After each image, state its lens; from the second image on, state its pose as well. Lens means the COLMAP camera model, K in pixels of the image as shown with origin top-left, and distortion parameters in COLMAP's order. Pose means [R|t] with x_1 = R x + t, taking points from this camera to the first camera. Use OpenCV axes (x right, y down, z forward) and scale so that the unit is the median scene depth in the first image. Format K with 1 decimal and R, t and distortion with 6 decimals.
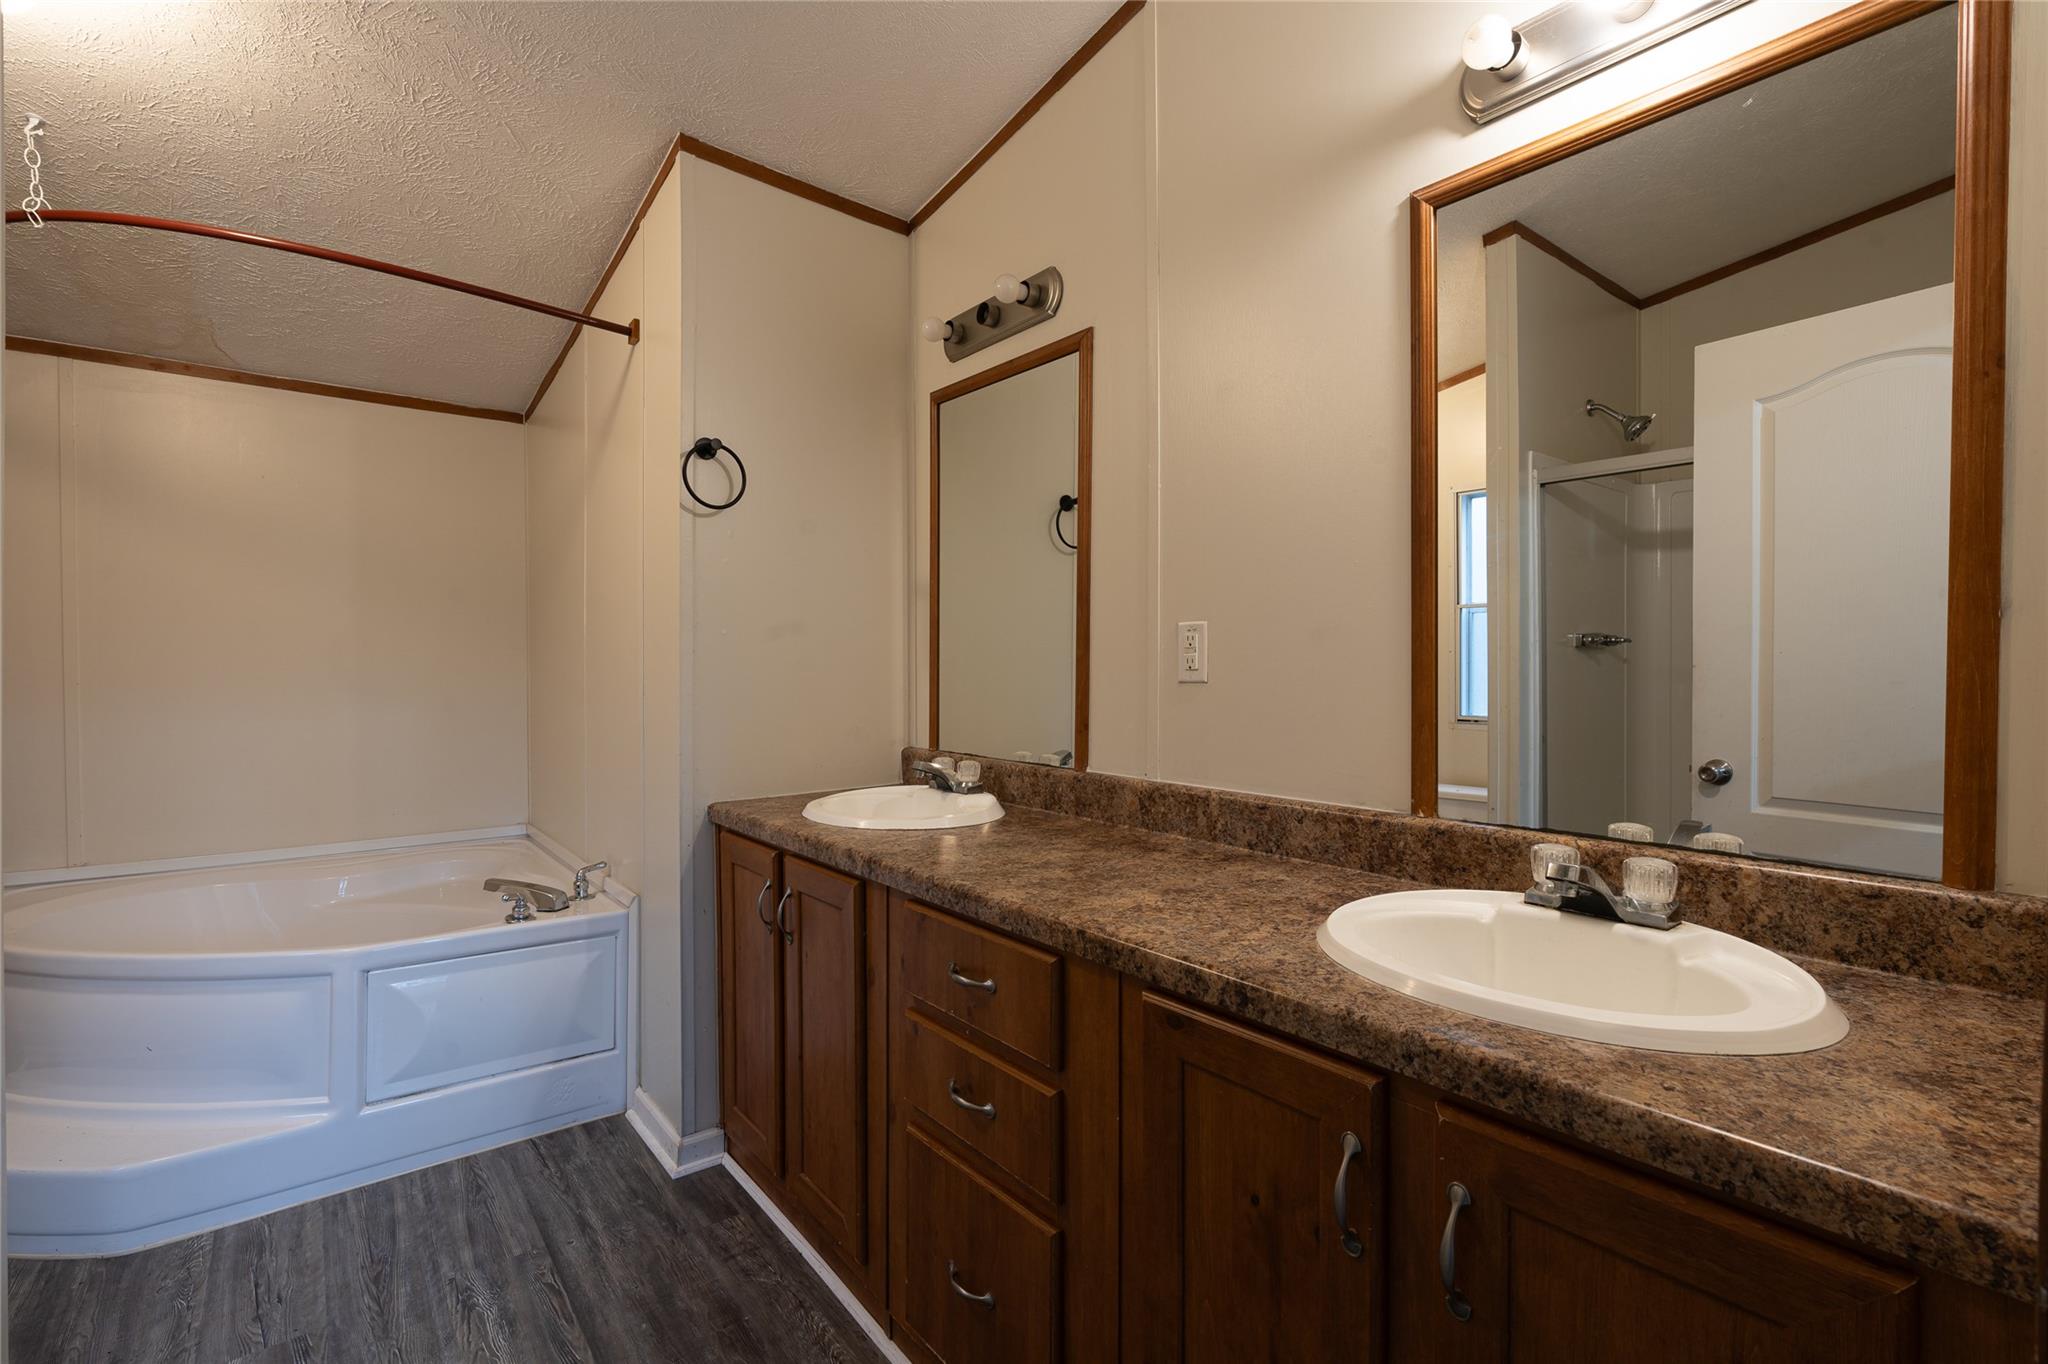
lens RADIAL K [[931.5, 0, 1029.3], [0, 931.5, 677.5], [0, 0, 1]] dist [-0.012668, 0.006536]
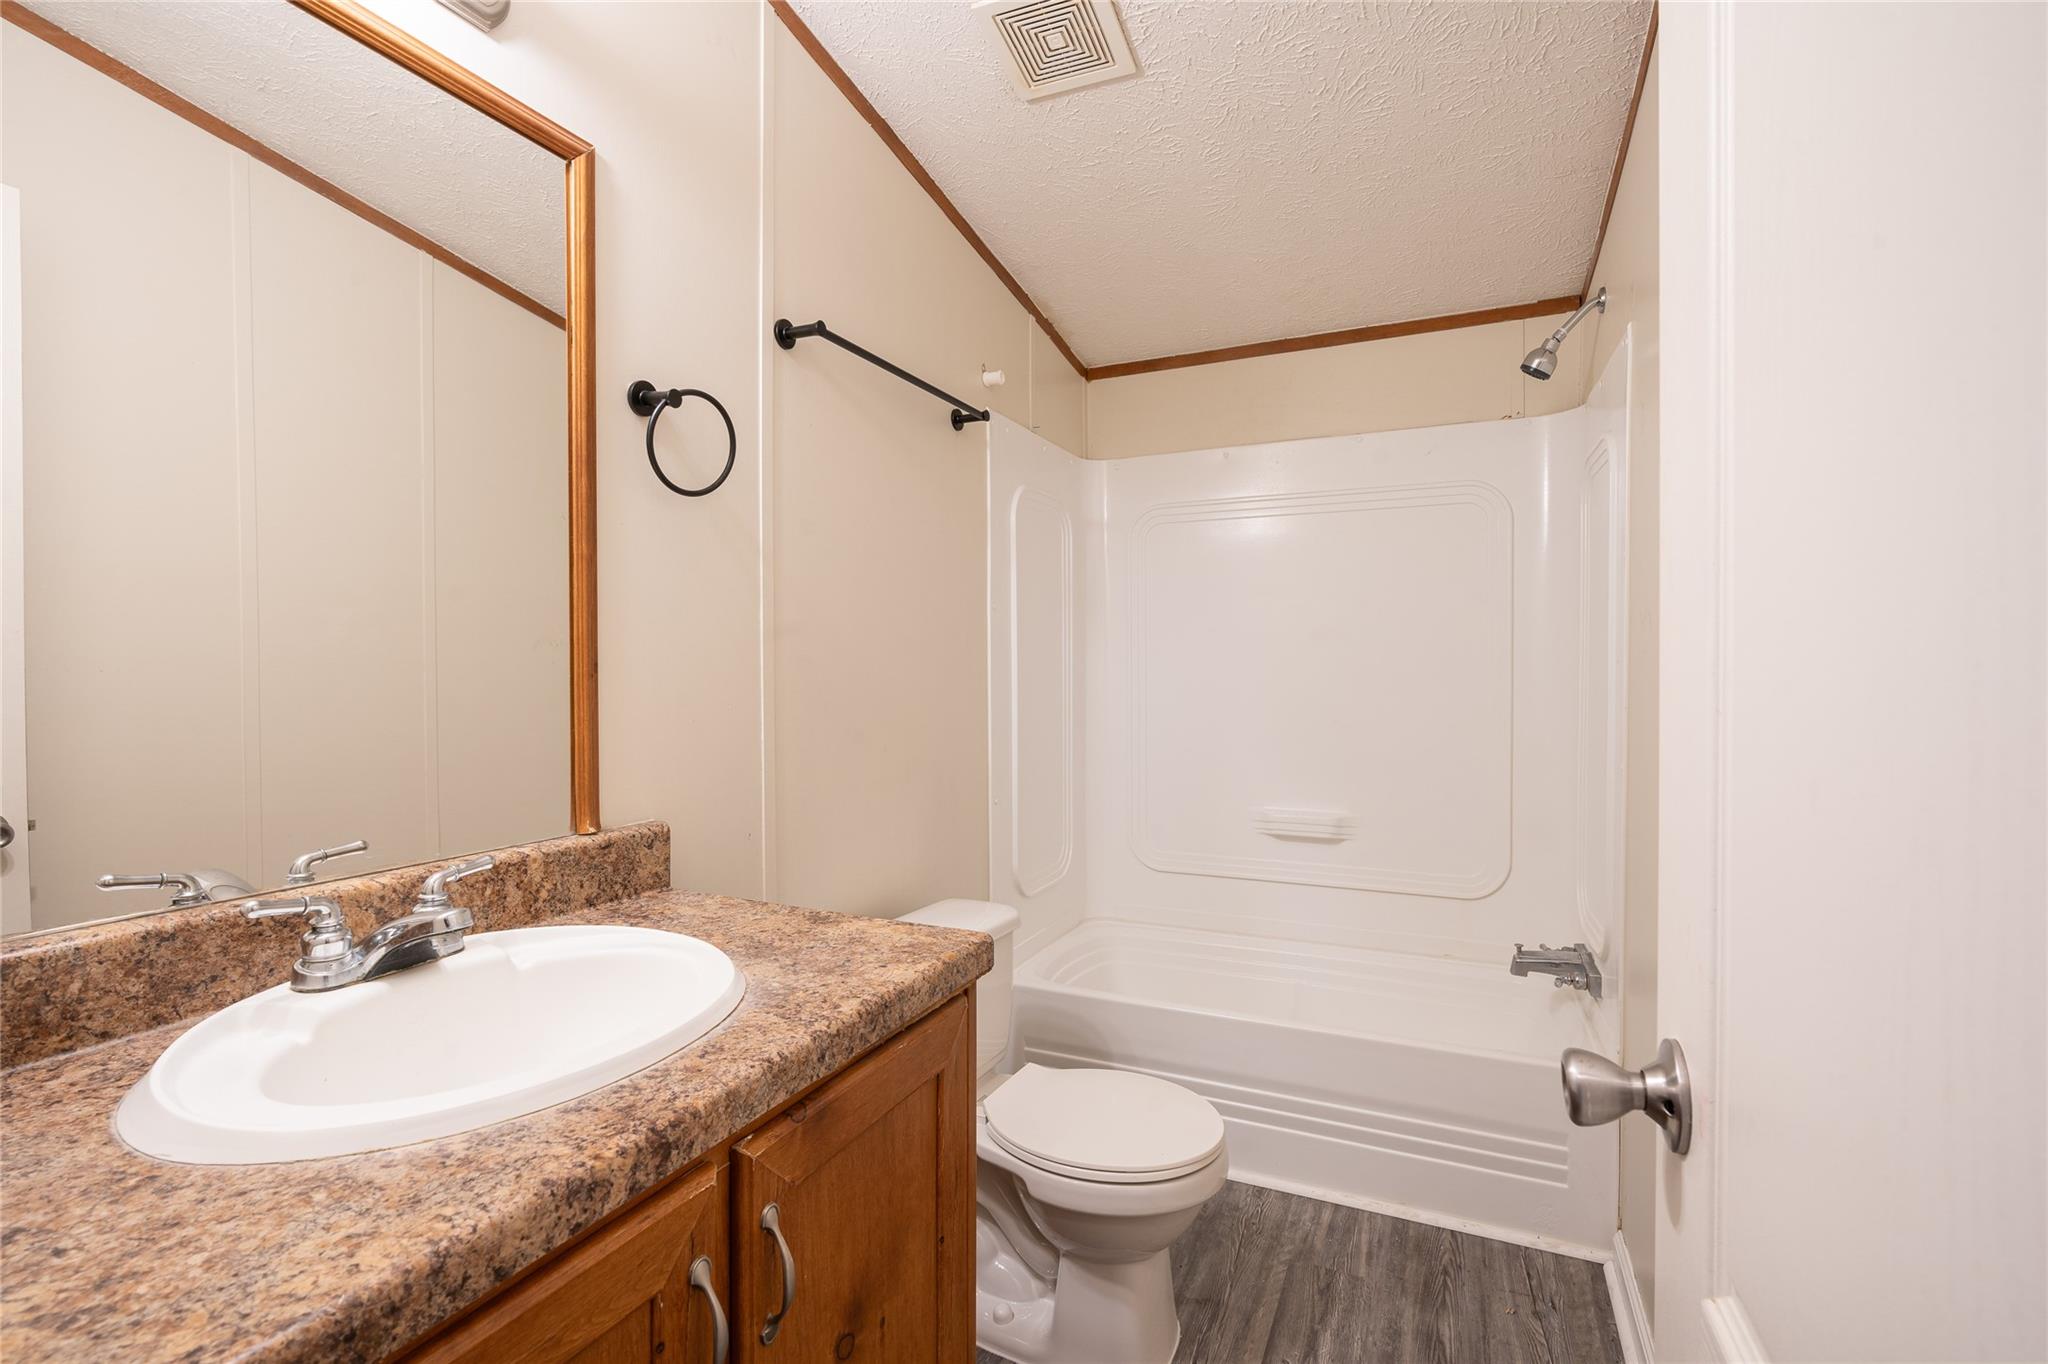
lens RADIAL K [[926.0, 0, 1029.6], [0, 926.0, 680.9], [0, 0, 1]] dist [-0.008560, 0.000946]
pose [[-0.454628, -0.015516, 0.890546, -0.487555], [0.006501, 0.999764, 0.020738, -0.016466], [-0.890658, 0.015217, -0.454420, 1.042367]]
